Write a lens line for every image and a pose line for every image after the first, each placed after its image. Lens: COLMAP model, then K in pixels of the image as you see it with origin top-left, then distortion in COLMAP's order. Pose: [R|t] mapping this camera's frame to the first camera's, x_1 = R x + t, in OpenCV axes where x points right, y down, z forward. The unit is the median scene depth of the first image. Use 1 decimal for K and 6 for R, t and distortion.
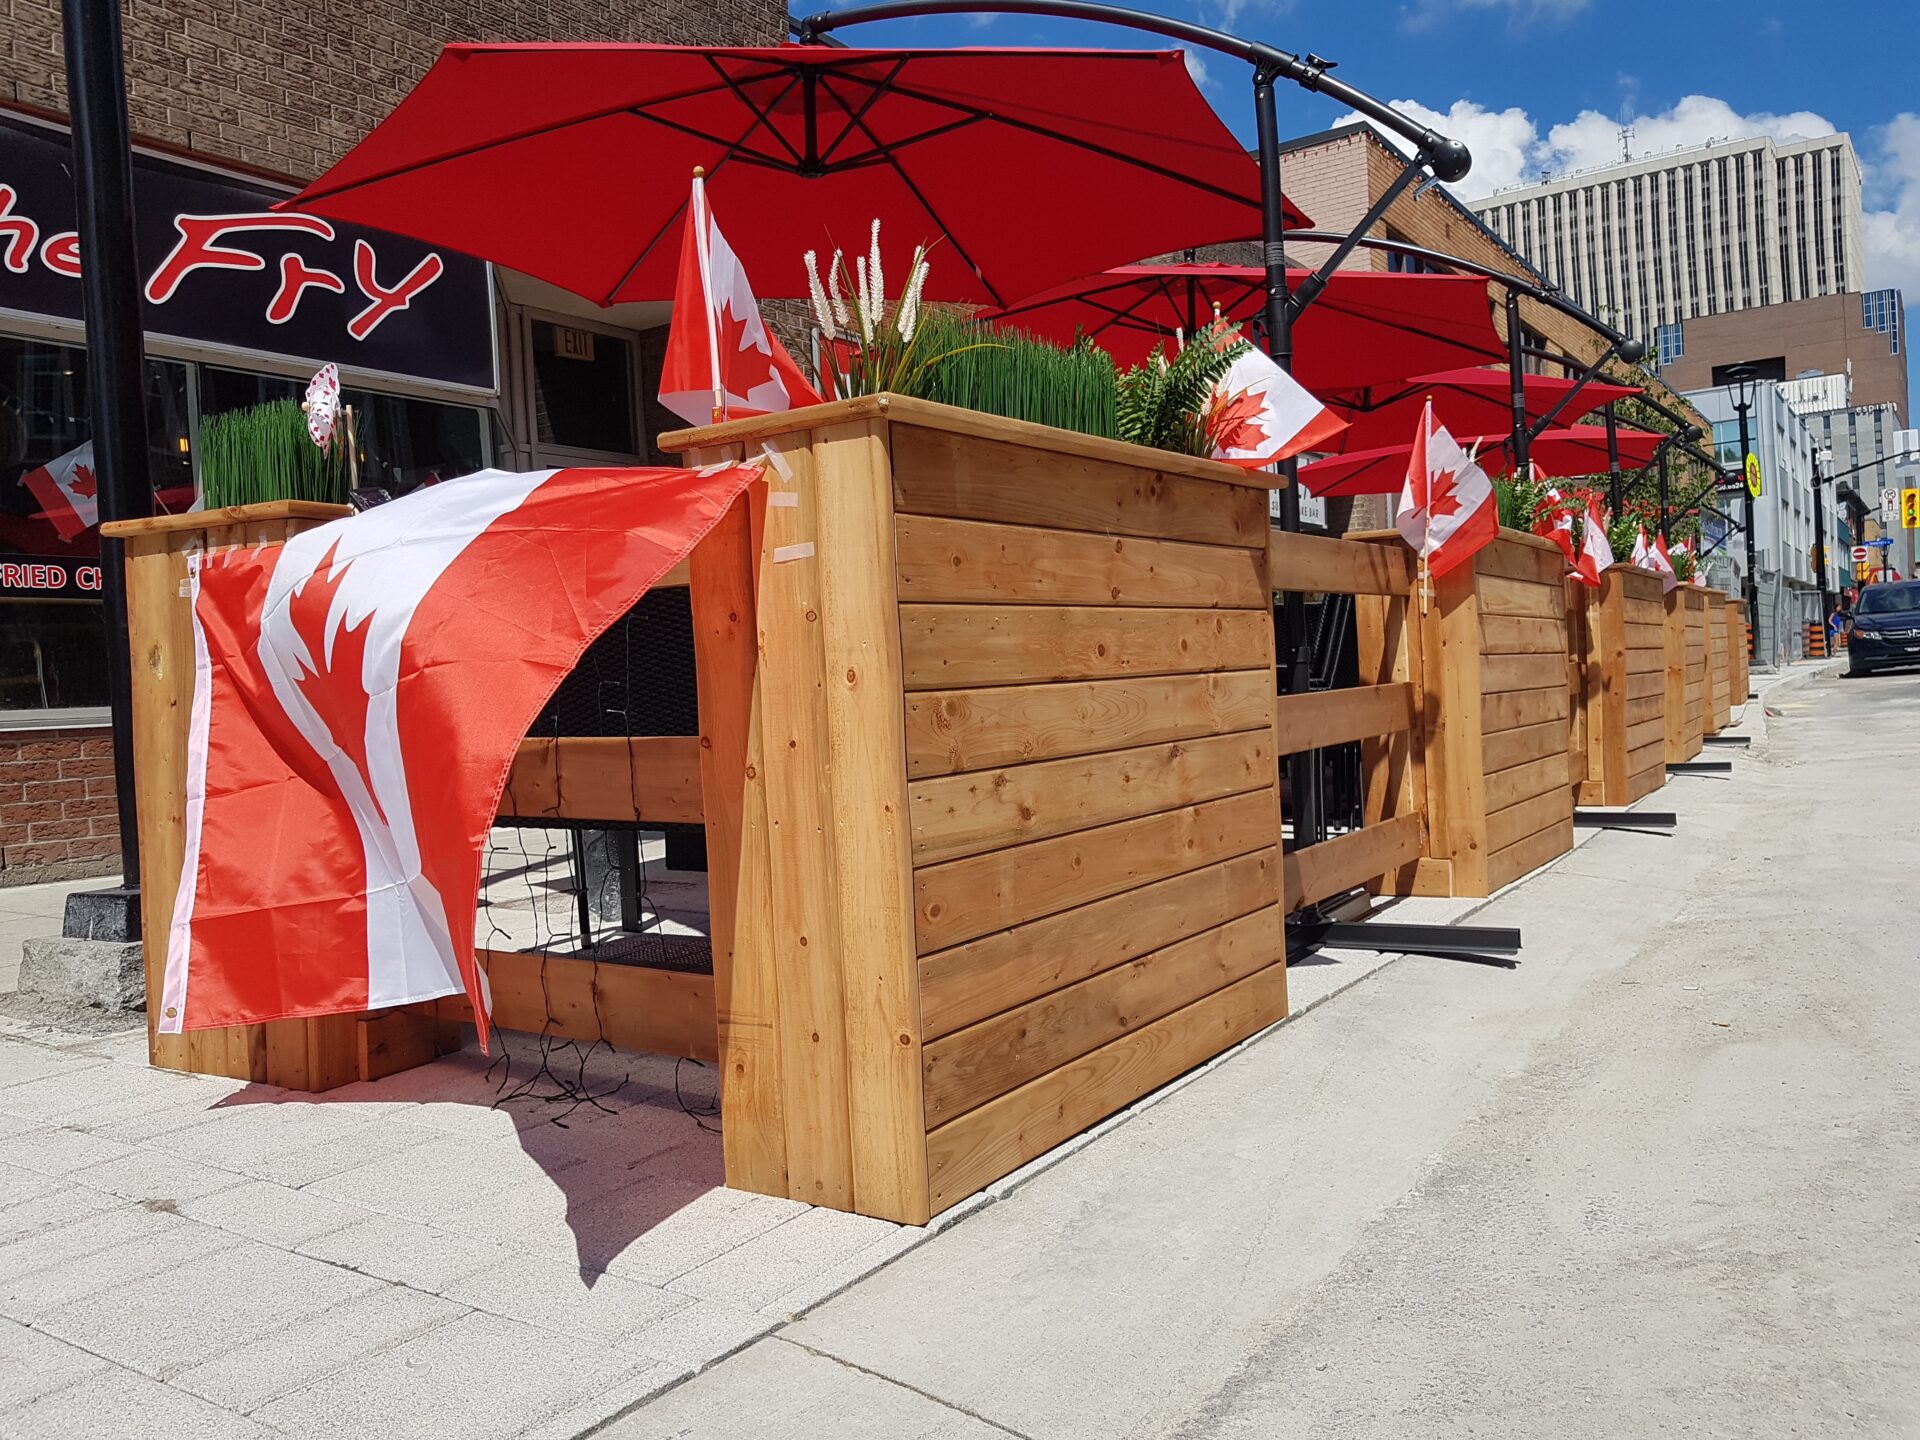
lens RADIAL K [[1453.2, 0, 960.0], [0, 1453.2, 720.0], [0, 0, 1]] dist [-0.004875, 0.003186]
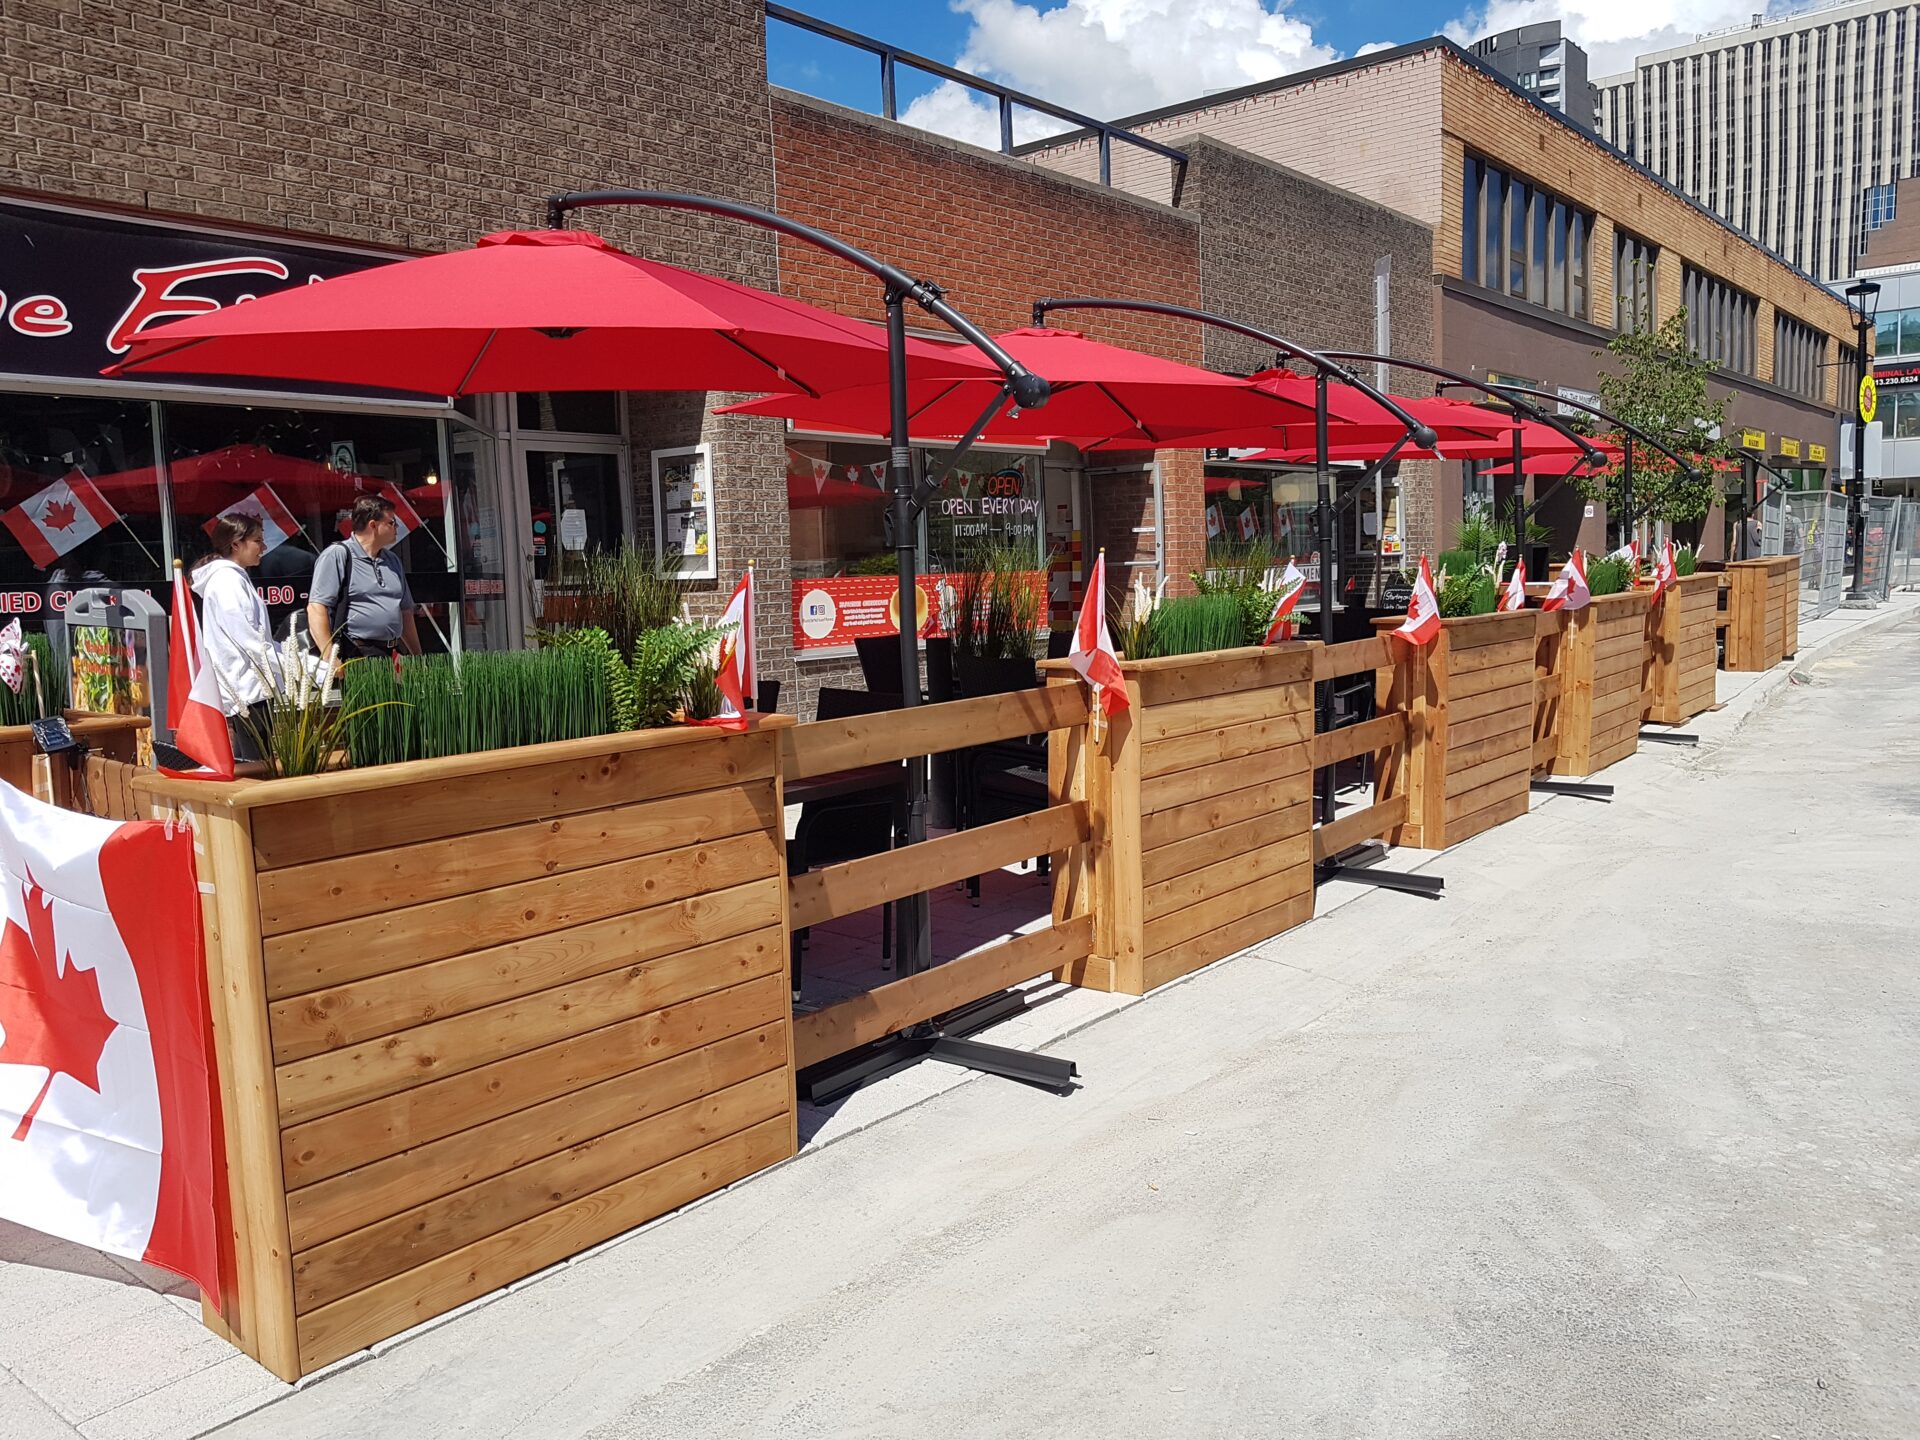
lens RADIAL K [[1444.1, 0, 954.7], [0, 1444.1, 713.4], [0, 0, 1]] dist [0.000265, -0.002409]
pose [[0.994499, 0.036707, -0.098103, 0.495750], [-0.028041, 0.995698, 0.088308, -0.293214], [0.100923, -0.085072, 0.991250, -0.161114]]
